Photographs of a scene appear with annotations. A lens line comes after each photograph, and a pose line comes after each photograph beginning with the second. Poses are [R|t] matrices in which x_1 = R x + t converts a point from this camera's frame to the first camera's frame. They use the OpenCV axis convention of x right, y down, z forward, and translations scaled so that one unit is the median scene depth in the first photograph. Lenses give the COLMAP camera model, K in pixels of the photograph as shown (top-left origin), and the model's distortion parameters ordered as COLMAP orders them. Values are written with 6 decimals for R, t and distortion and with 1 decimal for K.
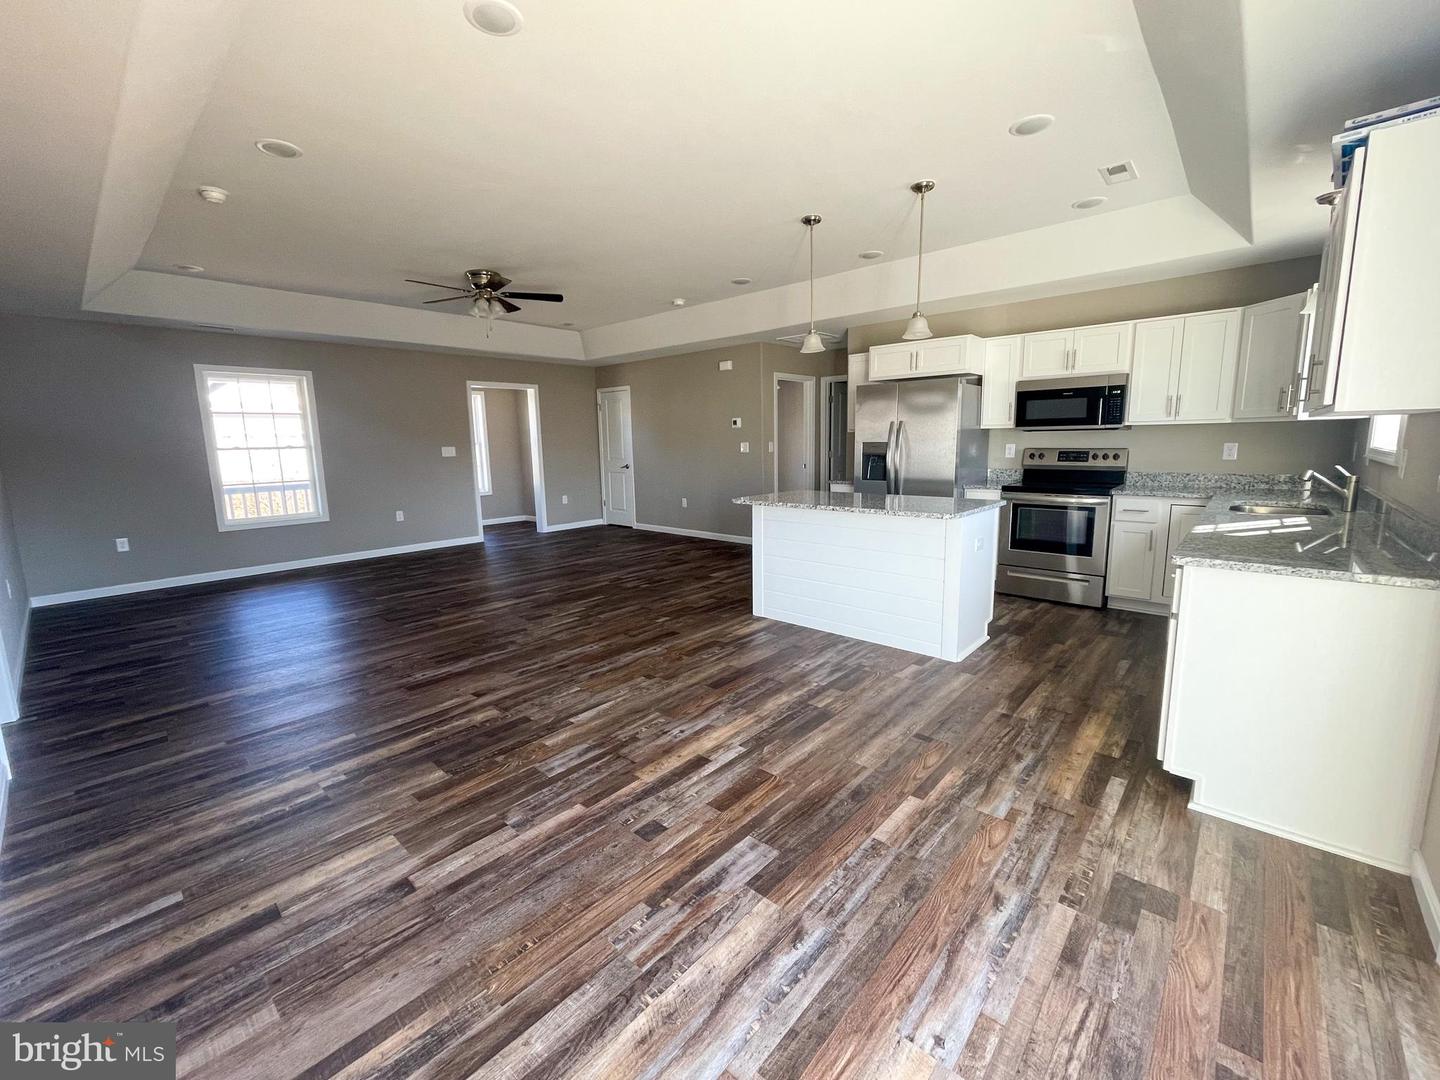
lens RADIAL K [[595.4, 0, 729.7], [0, 595.4, 557.7], [0, 0, 1]] dist [-0.007042, -0.001615]
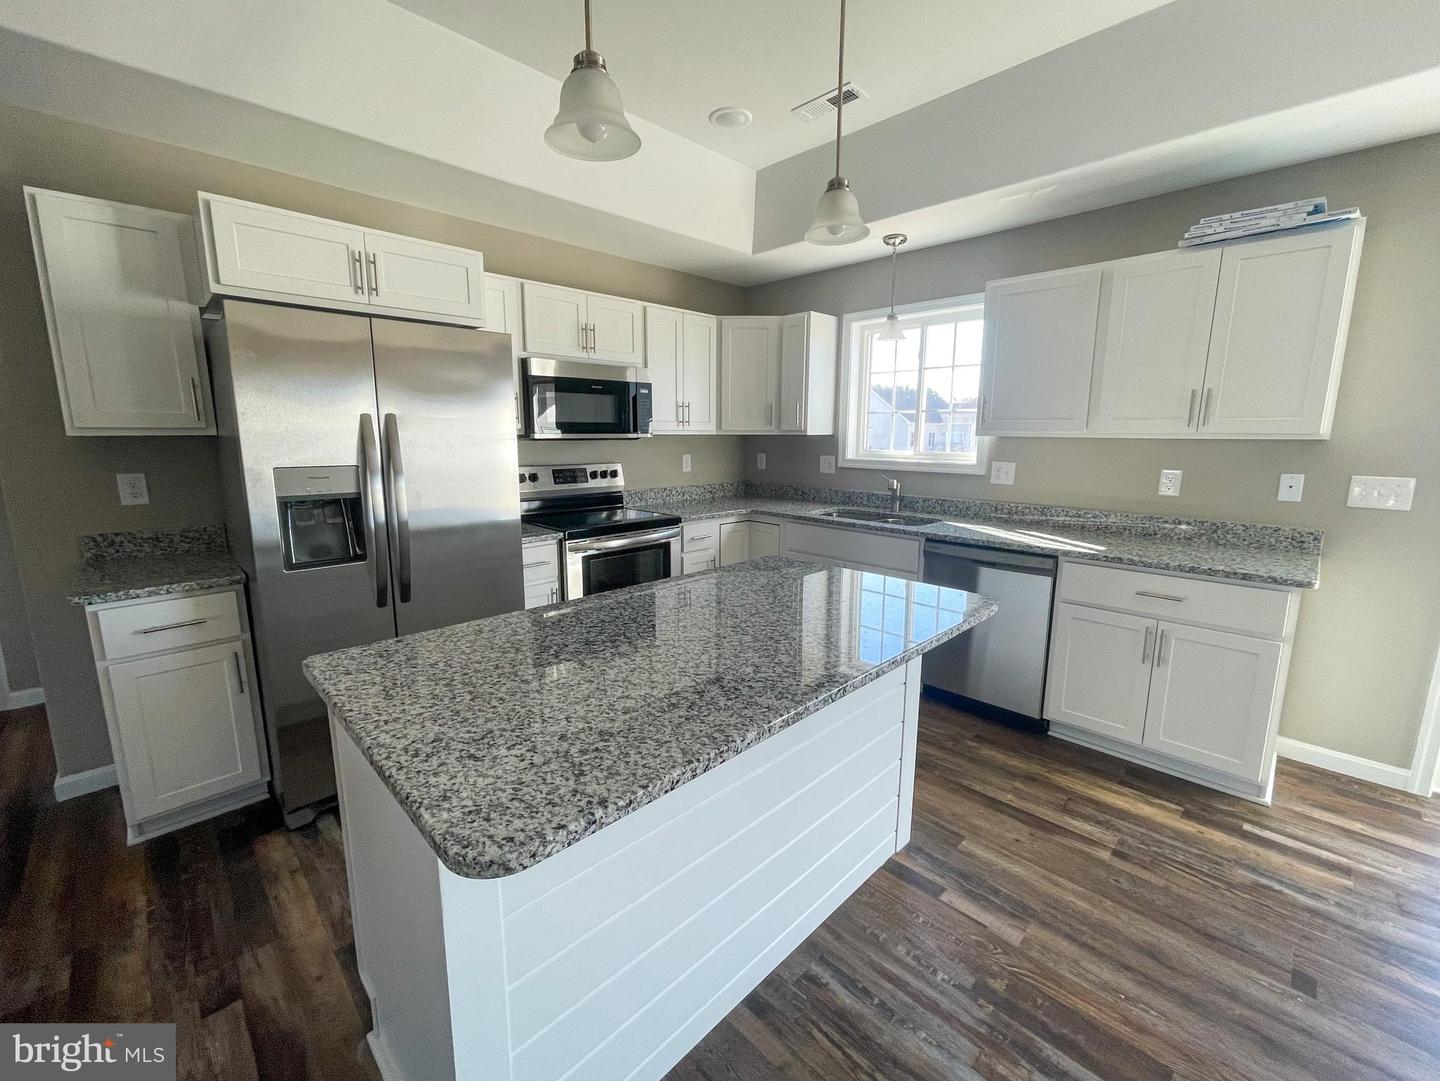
lens RADIAL K [[592.8, 0, 717.1], [0, 592.8, 538.7], [0, 0, 1]] dist [-0.001058, 0.000852]
pose [[0.081857, -0.152541, 0.984901, -0.122791], [0.192982, 0.971941, 0.134494, -0.171189], [-0.977782, 0.179059, 0.108998, 0.821344]]
